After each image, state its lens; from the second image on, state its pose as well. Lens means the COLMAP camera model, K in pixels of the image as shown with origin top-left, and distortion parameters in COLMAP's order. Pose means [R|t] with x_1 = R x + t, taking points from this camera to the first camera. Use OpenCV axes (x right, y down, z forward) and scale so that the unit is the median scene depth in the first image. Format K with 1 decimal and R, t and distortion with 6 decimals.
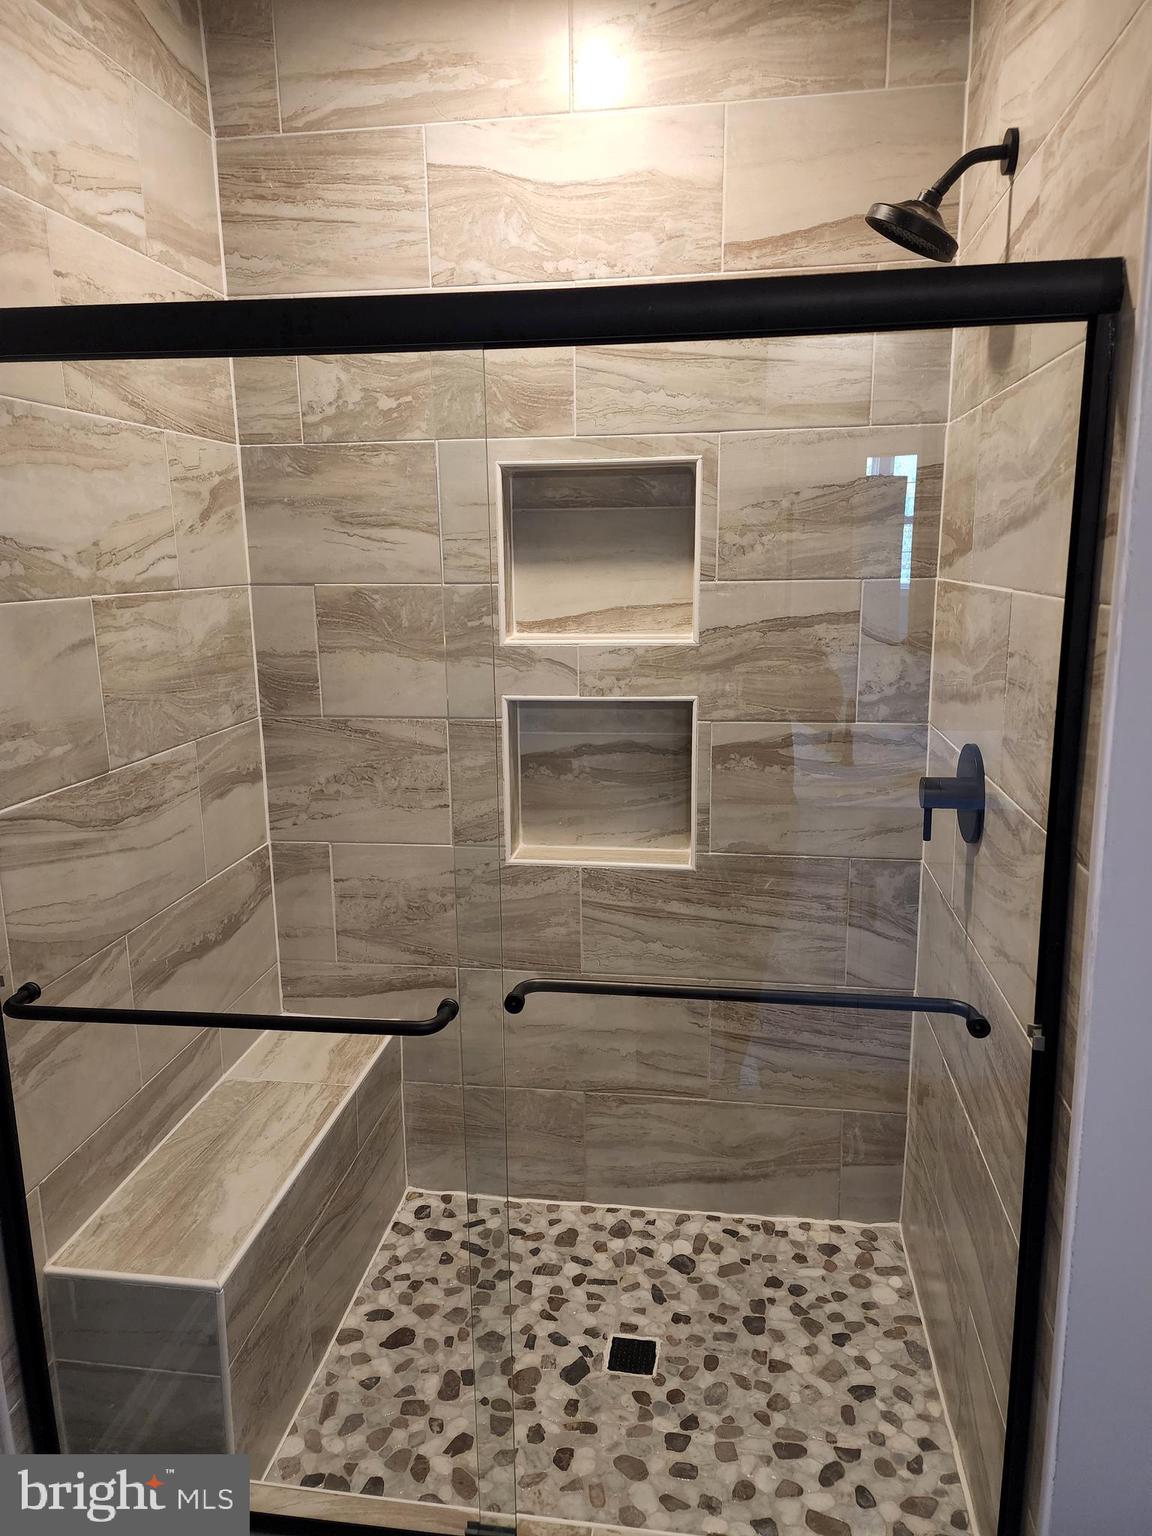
lens RADIAL K [[1029.8, 0, 574.7], [0, 1029.8, 763.7], [0, 0, 1]] dist [0.076035, -0.064305]
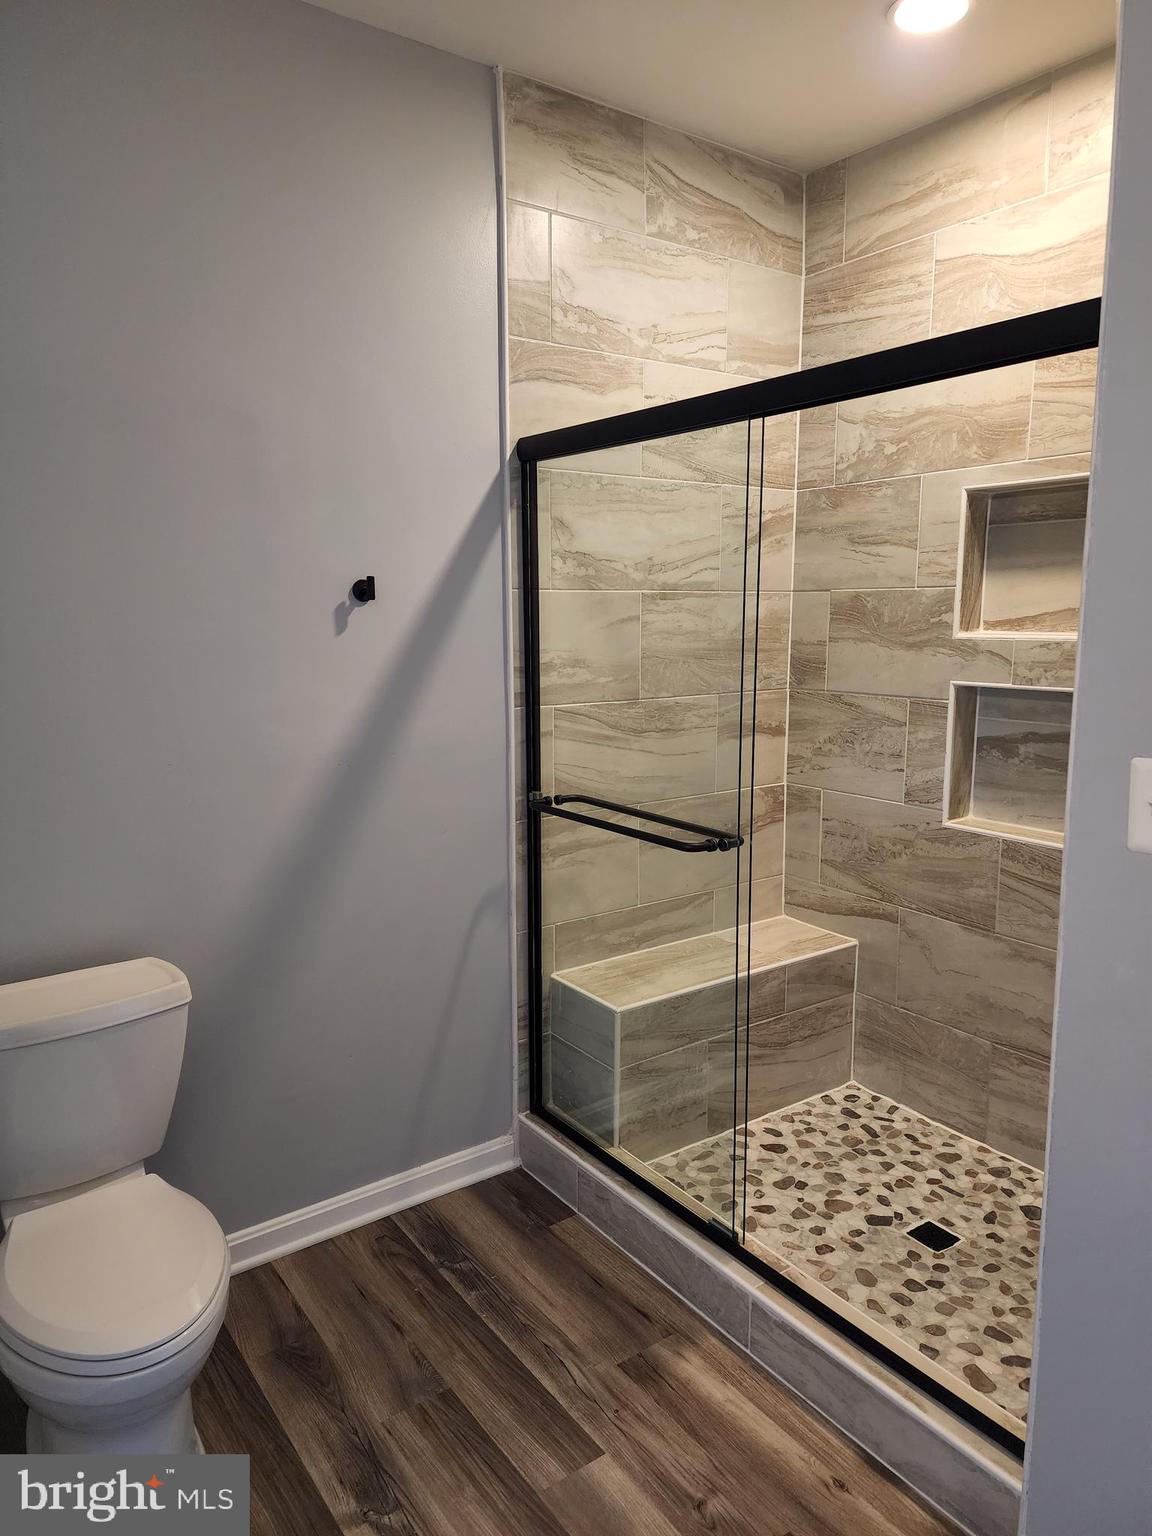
lens RADIAL K [[1029.8, 0, 583.0], [0, 1029.8, 773.7], [0, 0, 1]] dist [0.076035, -0.064305]
pose [[0.697124, 0.125482, -0.705885, 0.525608], [-0.151318, 0.988137, 0.026217, 0.076692], [0.700801, 0.088537, 0.707841, -0.149053]]
